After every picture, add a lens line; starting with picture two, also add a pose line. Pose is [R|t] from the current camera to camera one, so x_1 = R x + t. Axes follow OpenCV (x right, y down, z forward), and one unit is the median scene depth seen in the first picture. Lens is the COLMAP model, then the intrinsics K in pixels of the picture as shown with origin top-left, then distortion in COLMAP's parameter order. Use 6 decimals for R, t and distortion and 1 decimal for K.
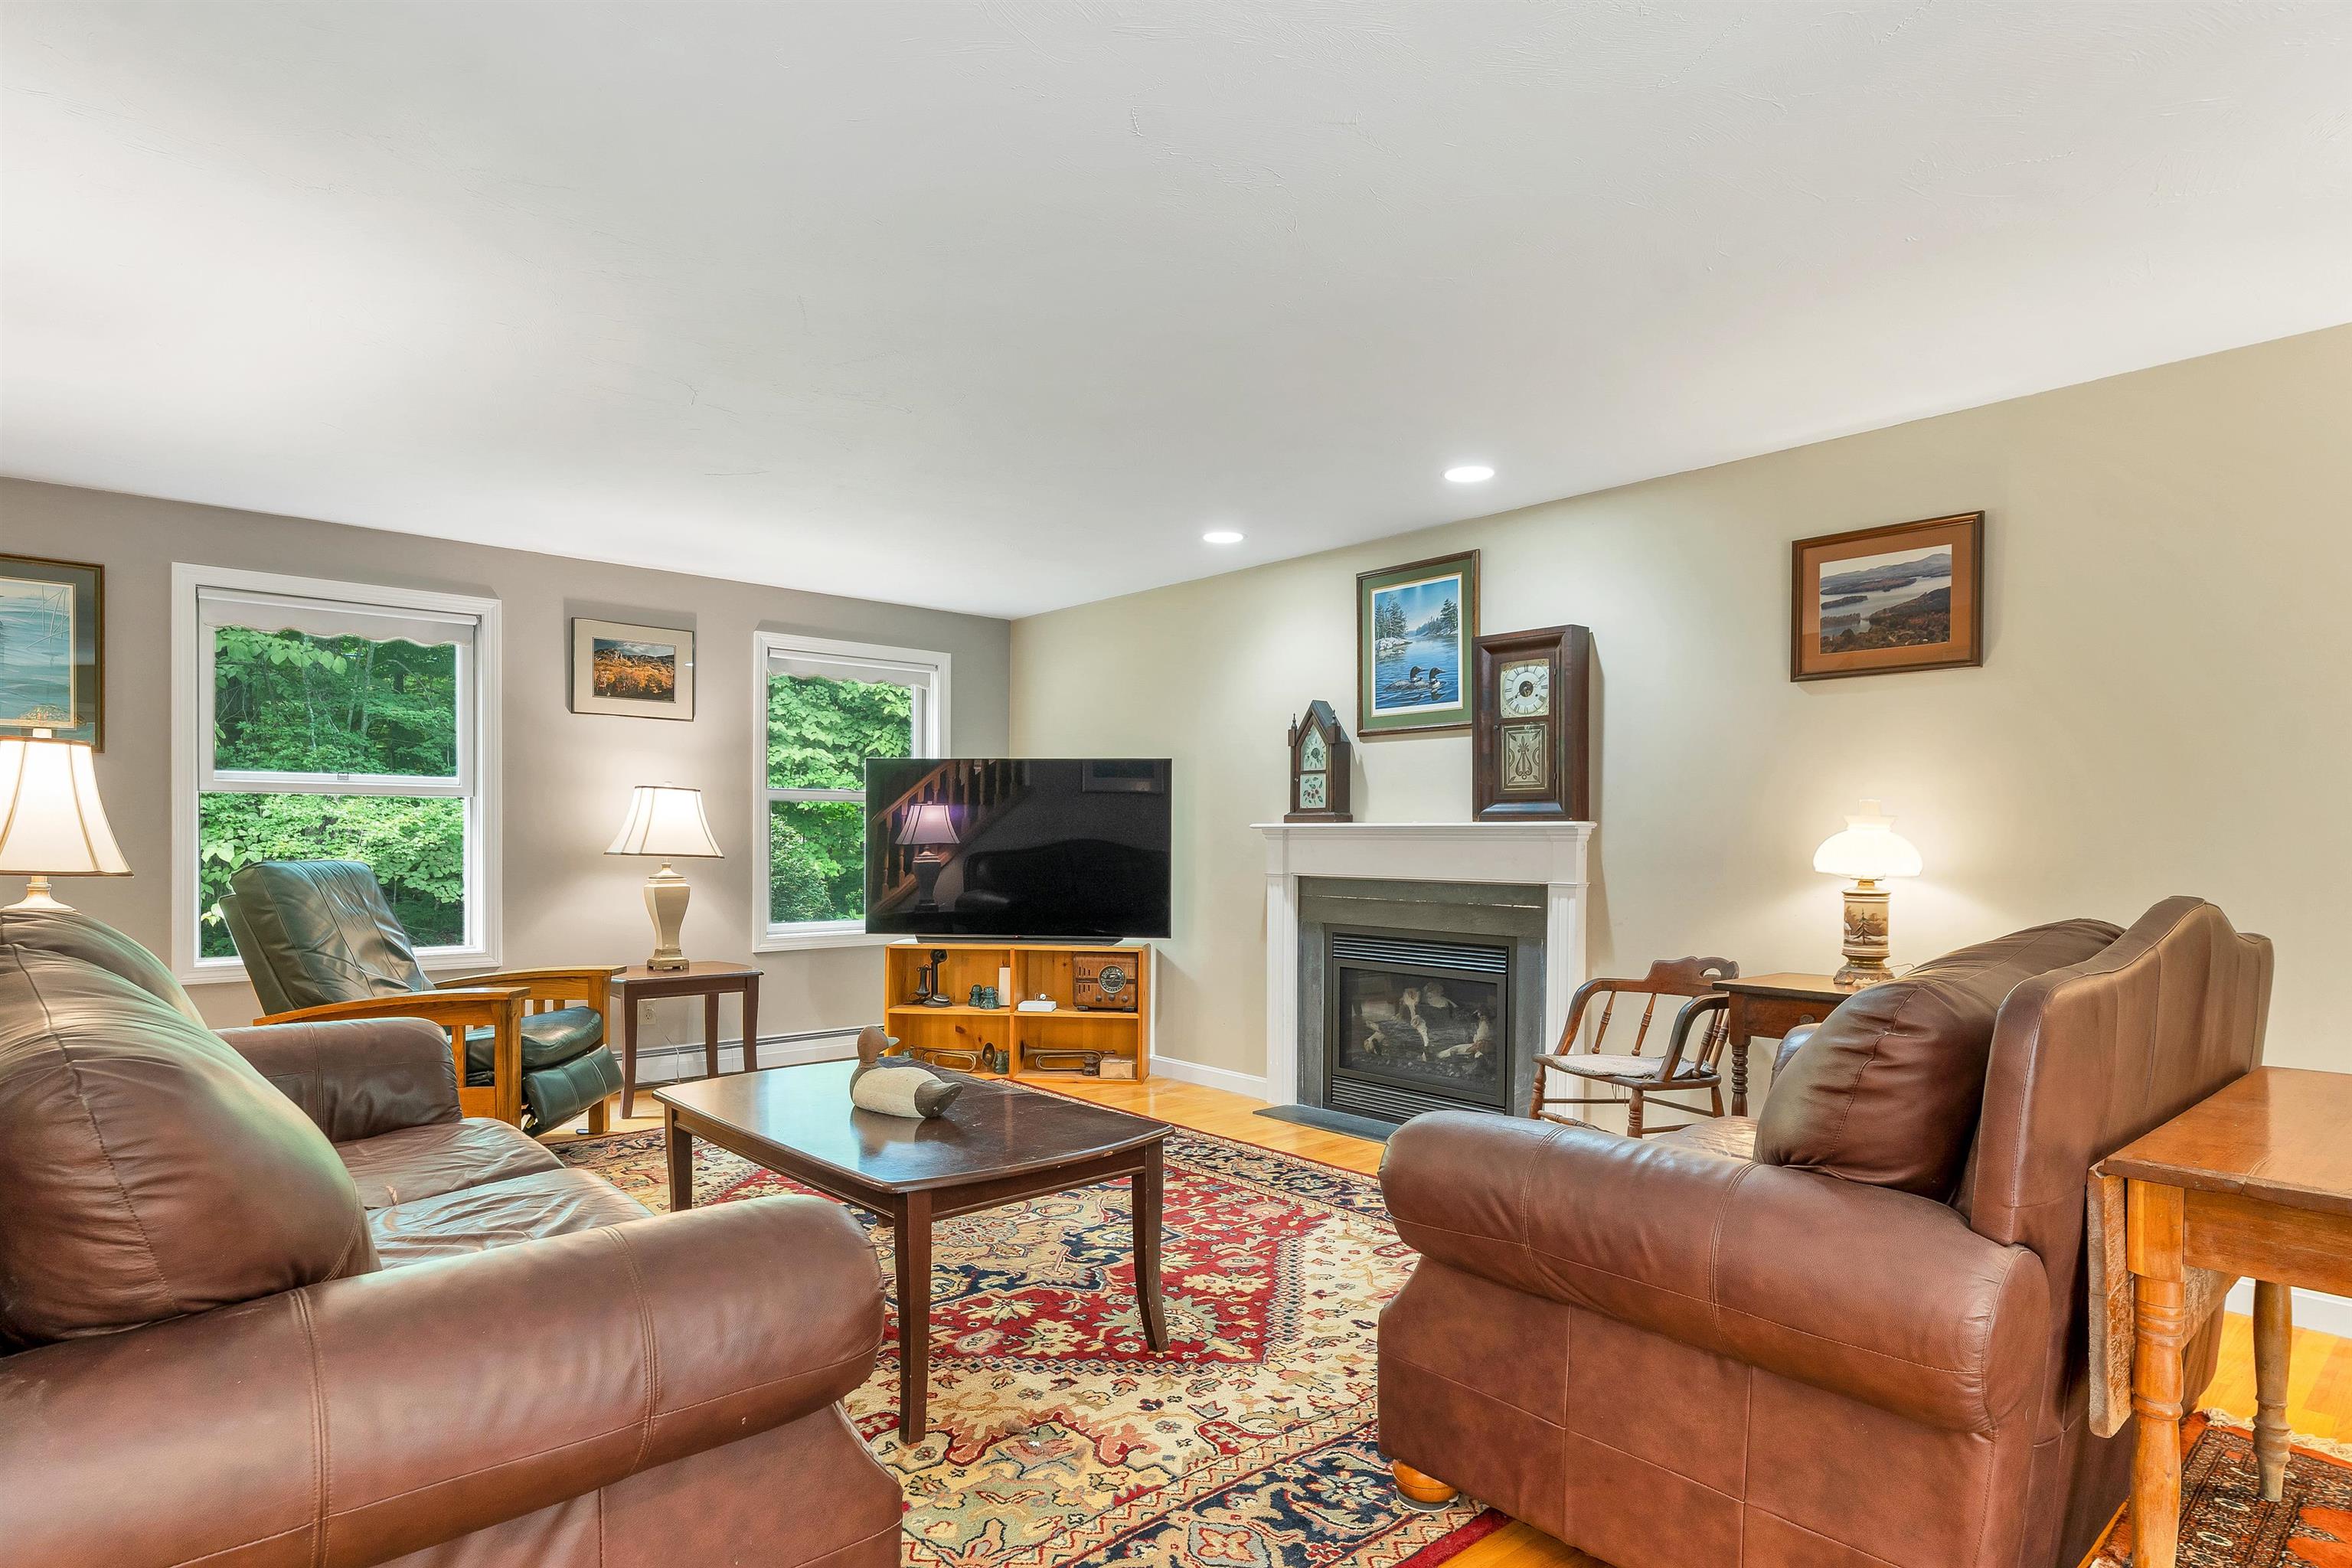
lens RADIAL K [[1252.9, 0, 1177.9], [0, 1252.9, 850.6], [0, 0, 1]] dist [0.001372, -0.000751]
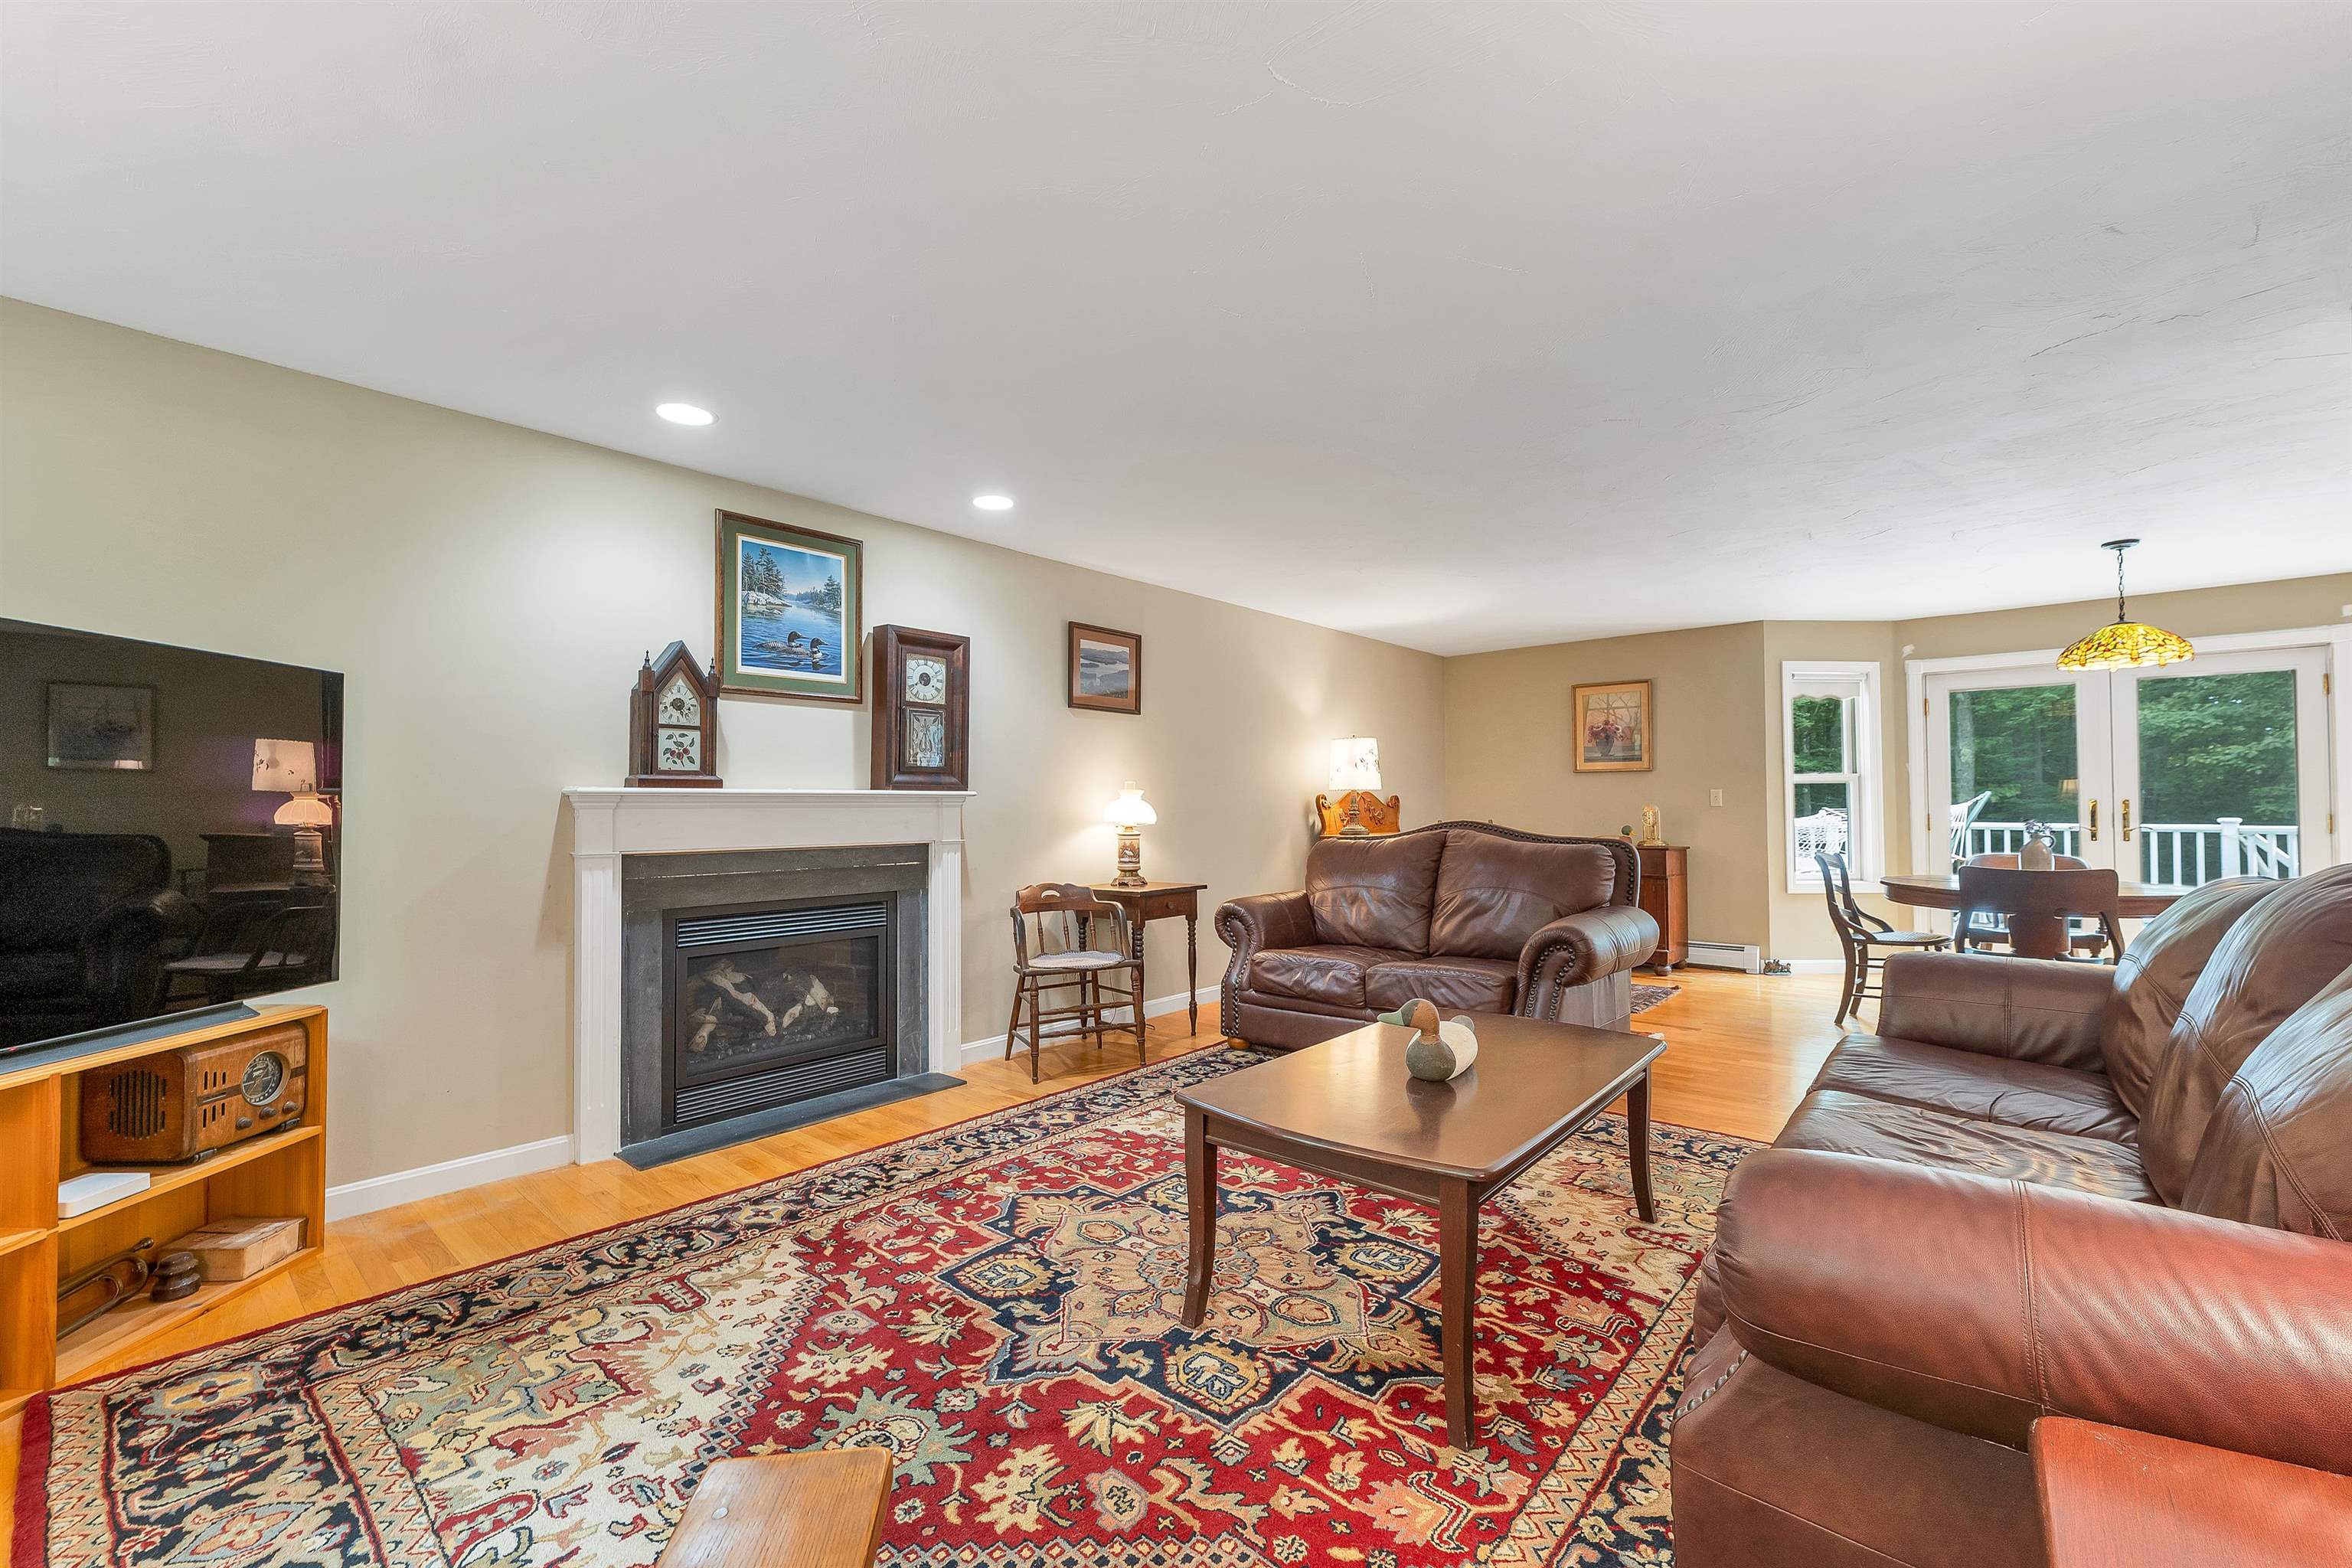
lens RADIAL K [[965.8, 0, 1175.0], [0, 965.8, 787.9], [0, 0, 1]] dist [-0.000996, -0.000266]
pose [[-0.120240, 0.015564, 0.992623, -0.609064], [0.015607, 0.999783, -0.013786, -0.008948], [-0.992622, 0.013834, -0.120457, 0.810067]]
